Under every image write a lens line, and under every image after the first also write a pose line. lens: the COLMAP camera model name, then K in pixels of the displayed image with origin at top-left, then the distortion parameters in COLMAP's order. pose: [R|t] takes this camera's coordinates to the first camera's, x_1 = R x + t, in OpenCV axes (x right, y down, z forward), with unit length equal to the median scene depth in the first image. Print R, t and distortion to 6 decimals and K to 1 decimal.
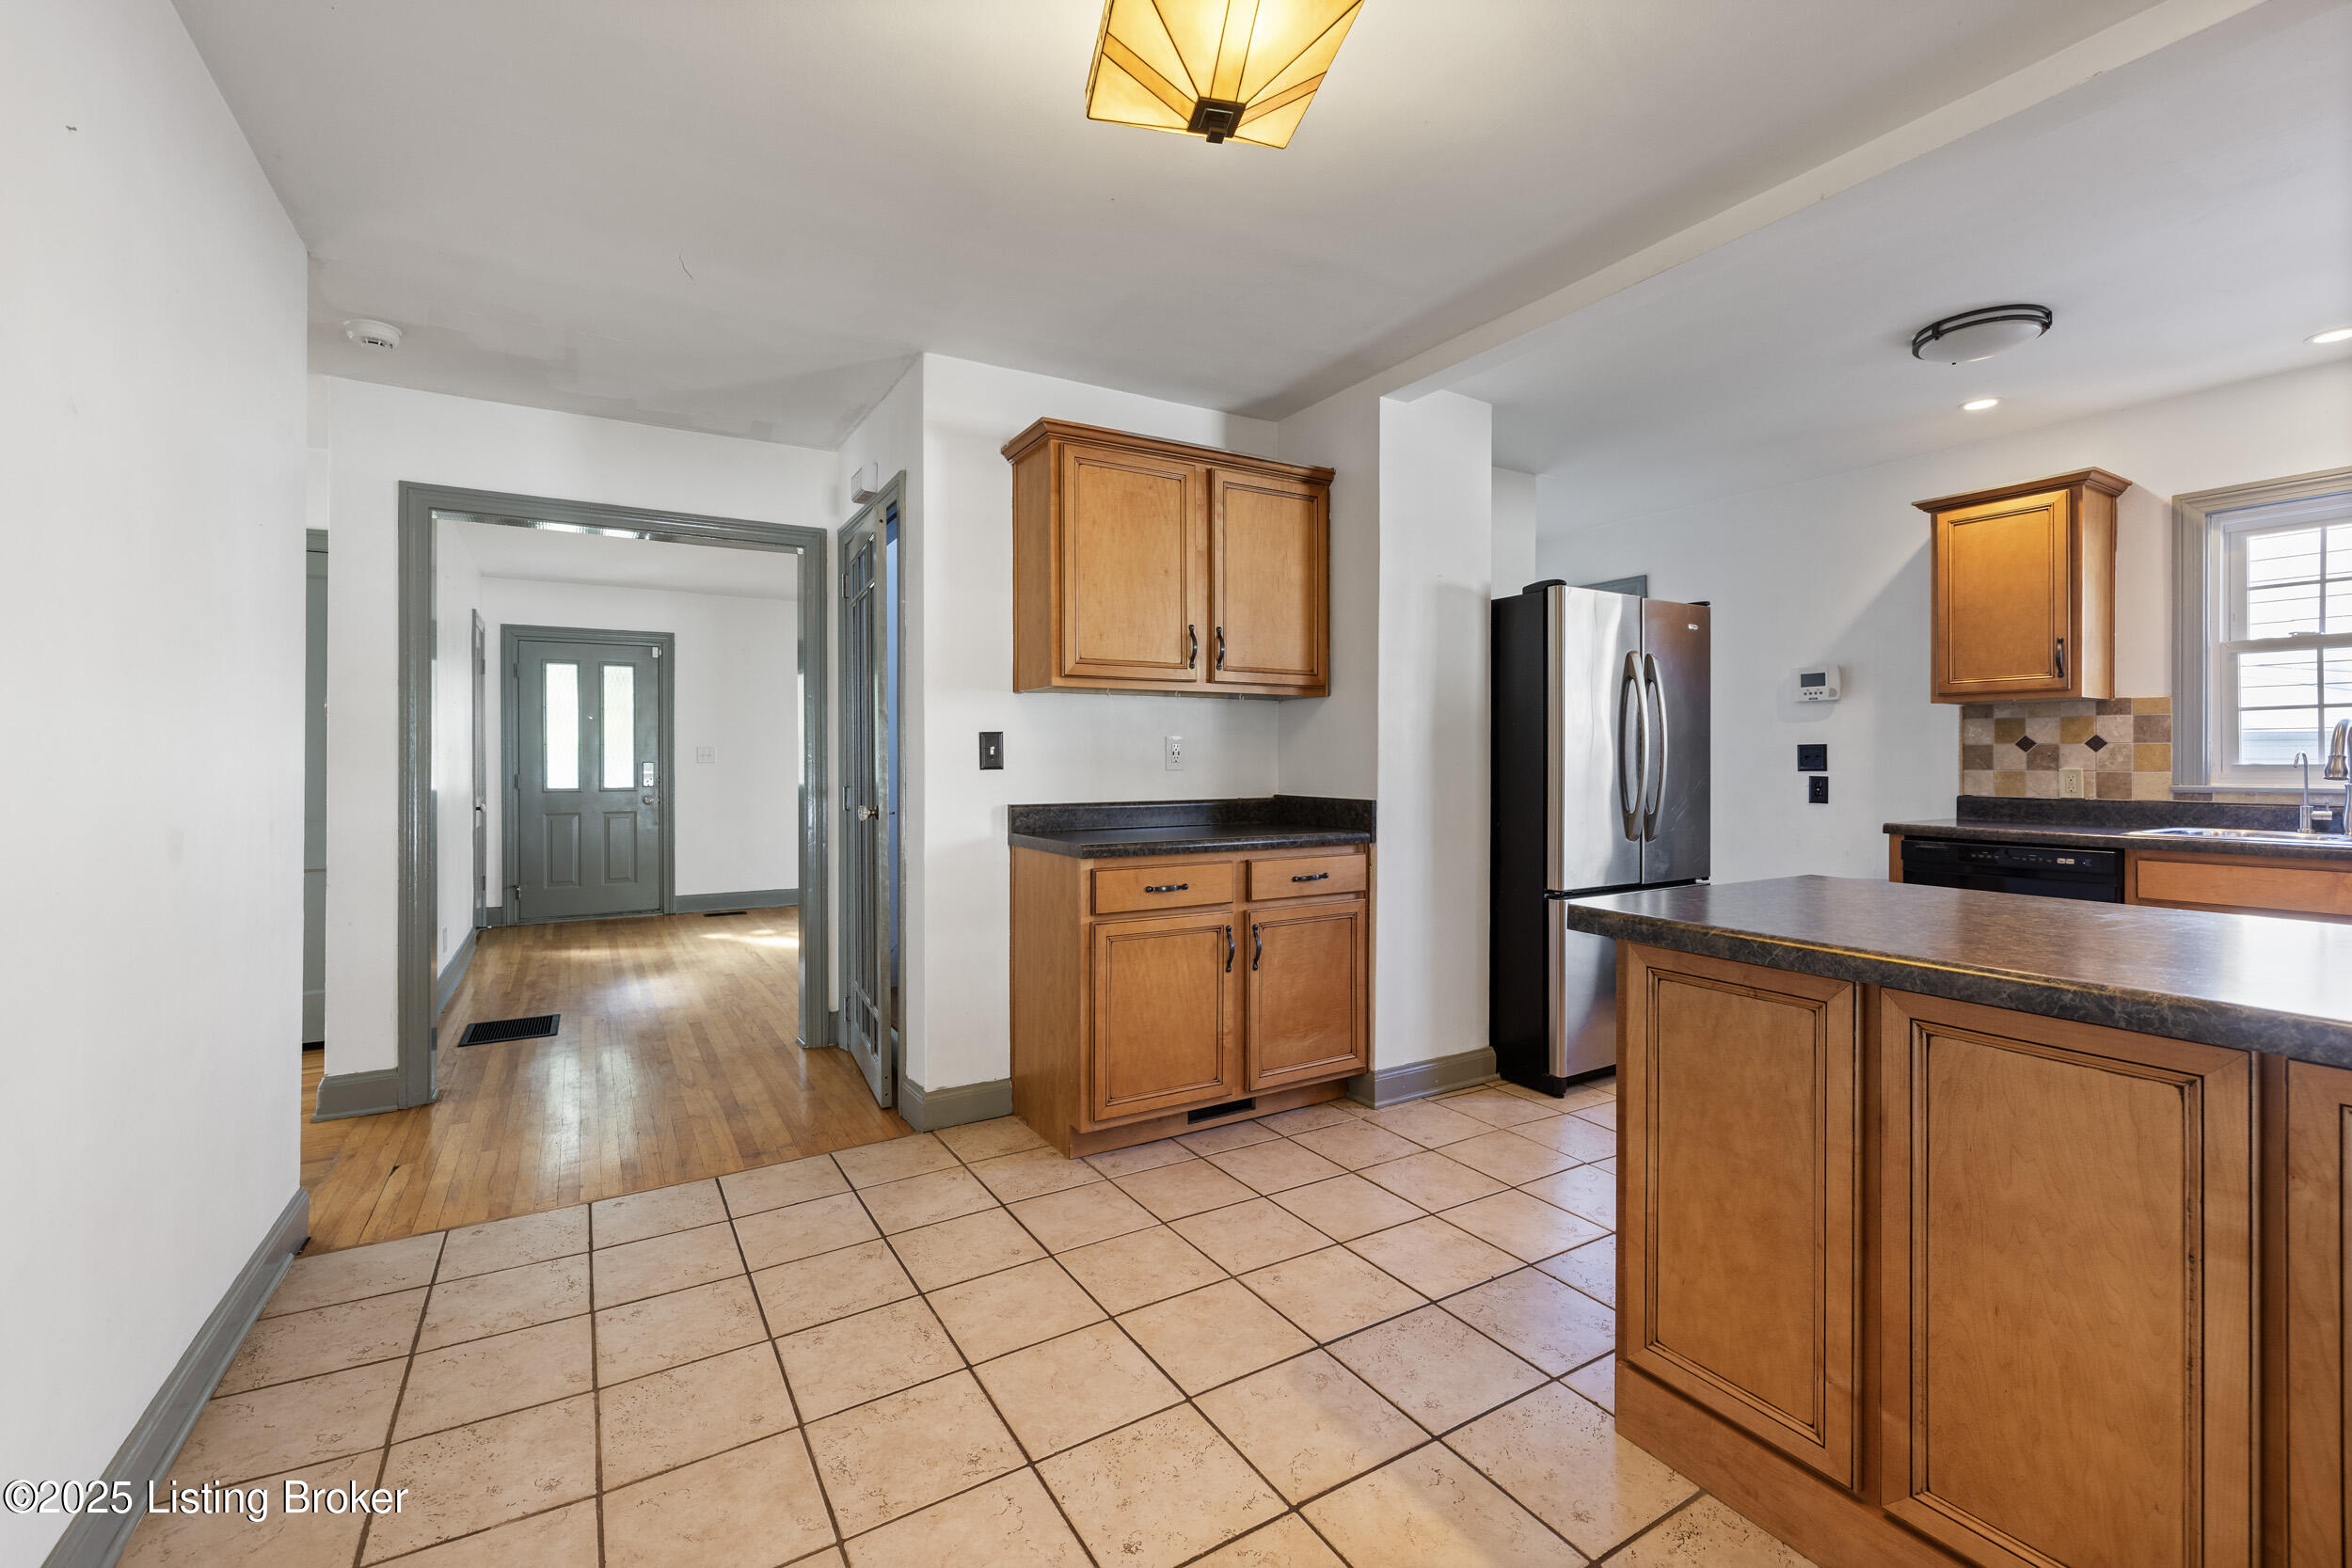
lens RADIAL K [[983.9, 0, 1176.0], [0, 983.9, 760.4], [0, 0, 1]] dist [0.000782, 0.000020]
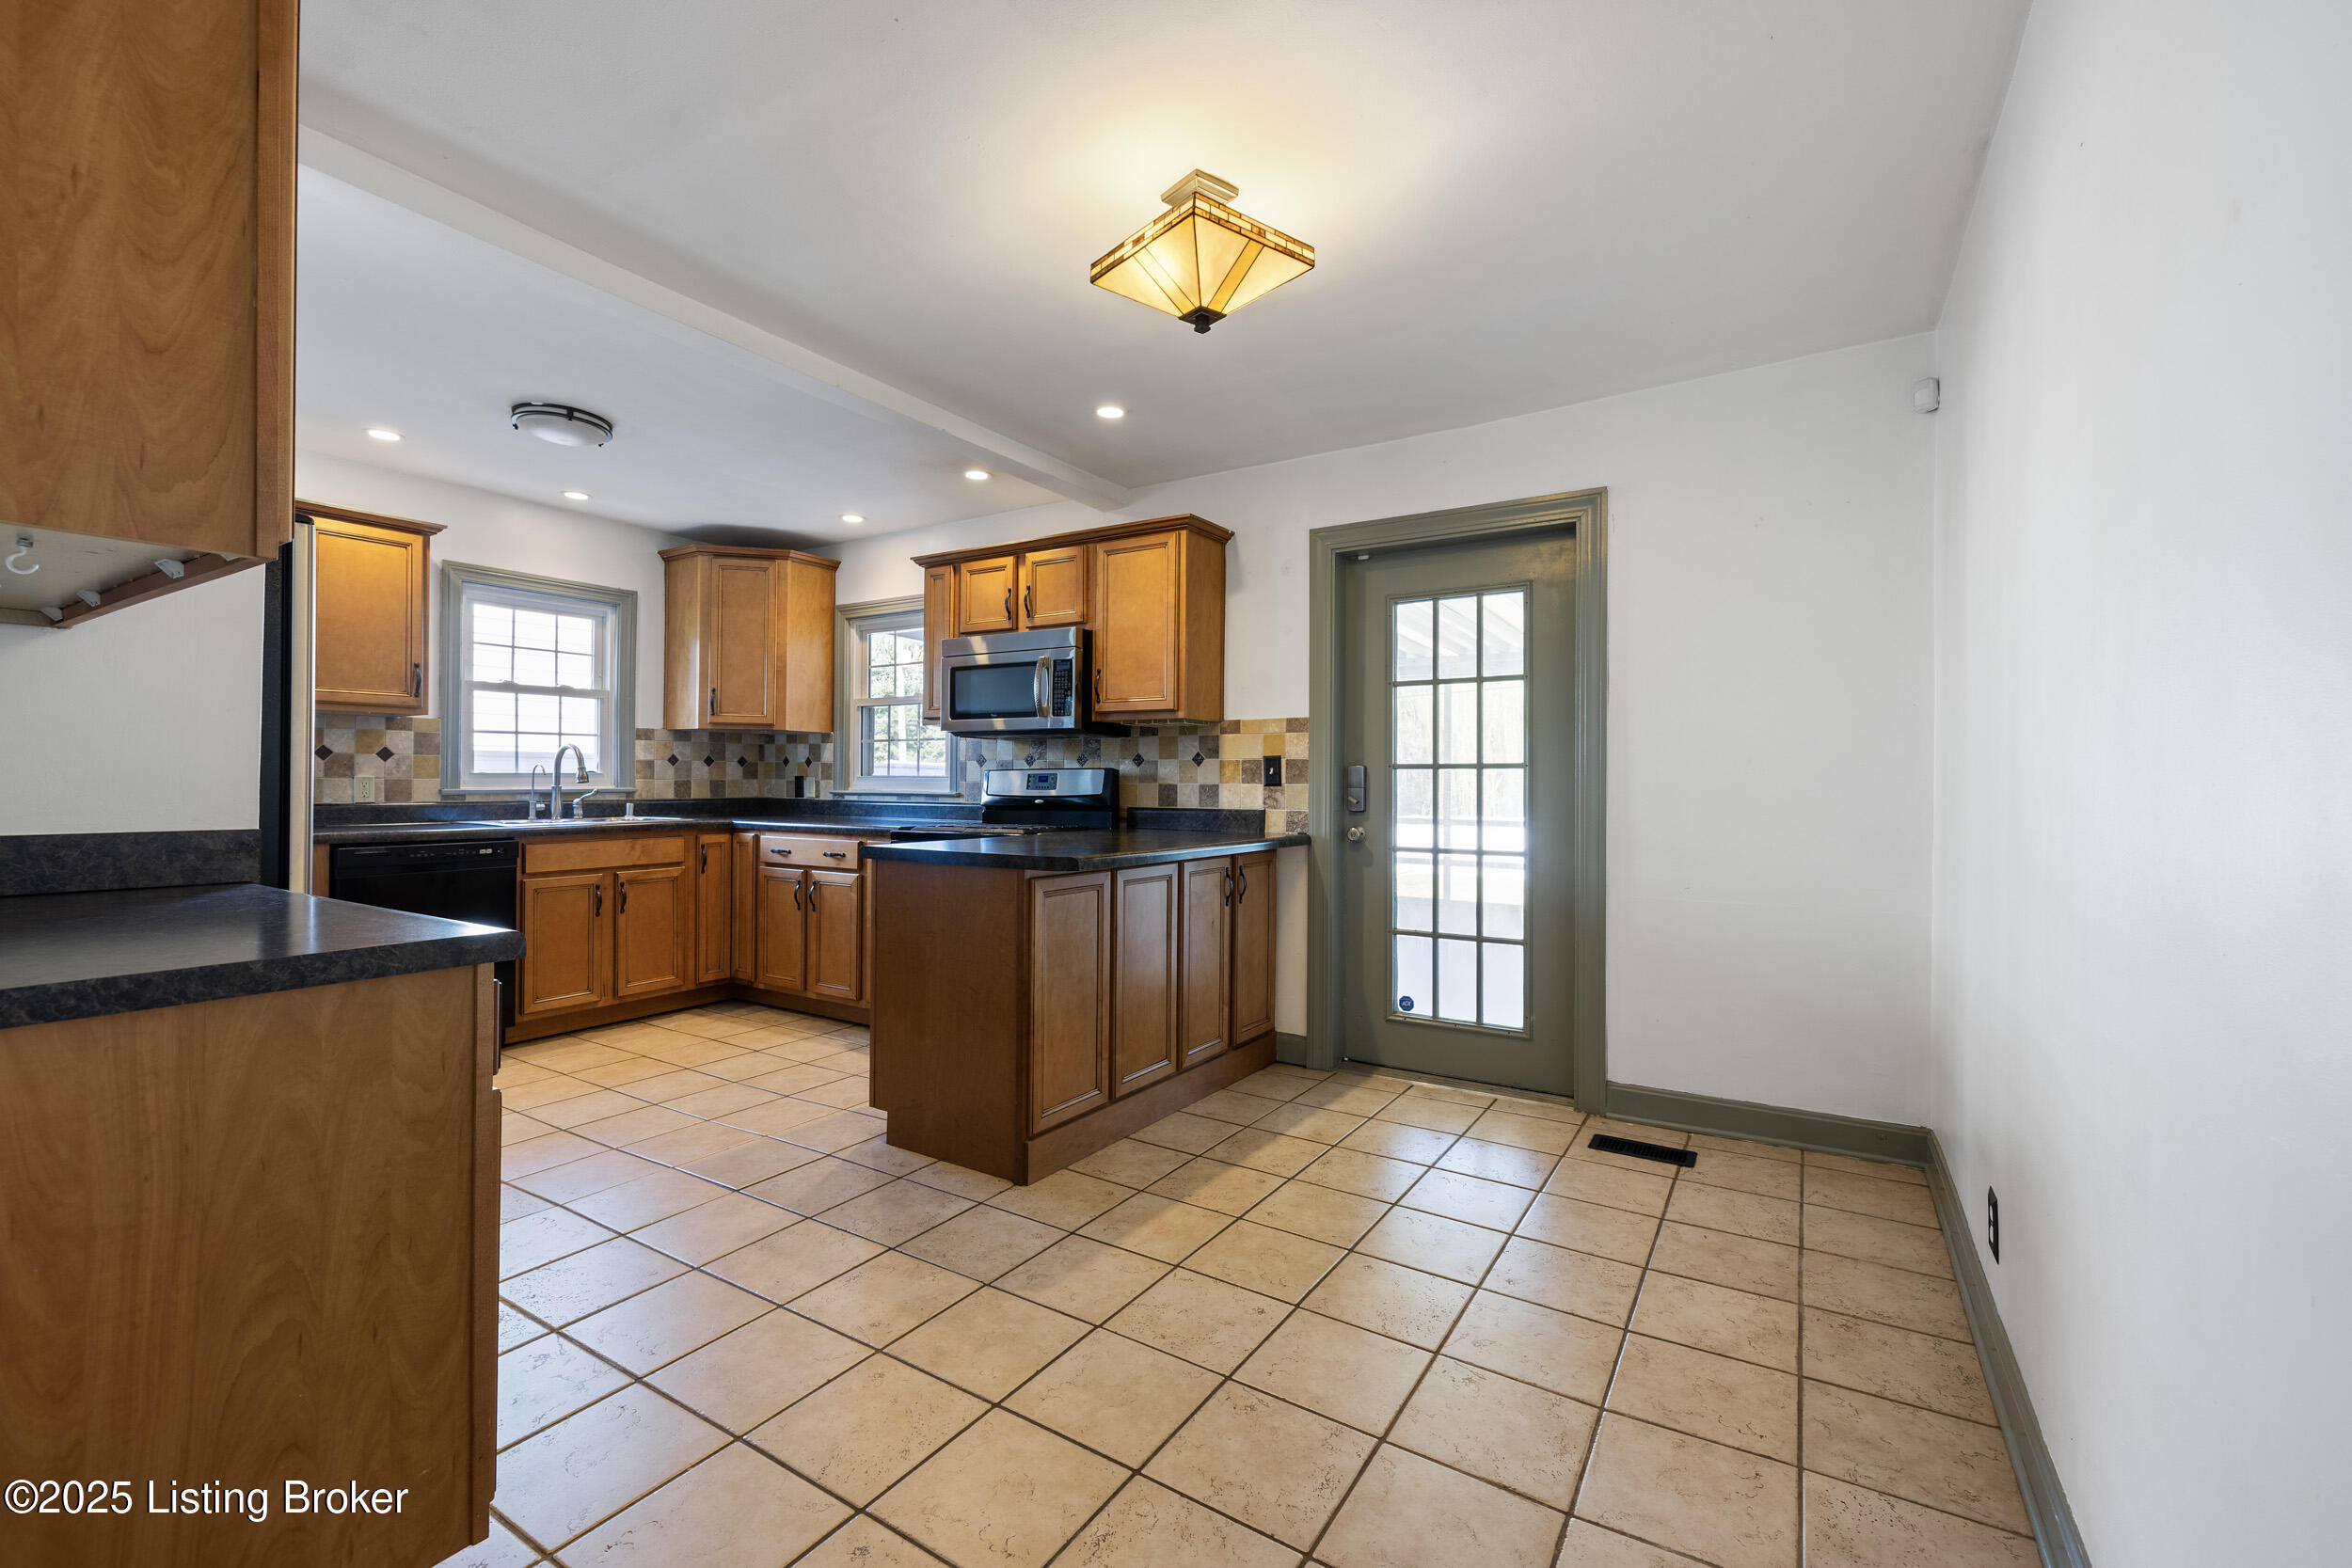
lens RADIAL K [[1022.5, 0, 1142.1], [0, 1022.5, 776.7], [0, 0, 1]] dist [0.000219, 0.000030]
pose [[-0.431596, -0.000955, 0.902066, -0.576522], [-0.005383, 0.999984, -0.001517, 0.006763], [-0.902051, -0.005510, -0.431595, 0.785870]]
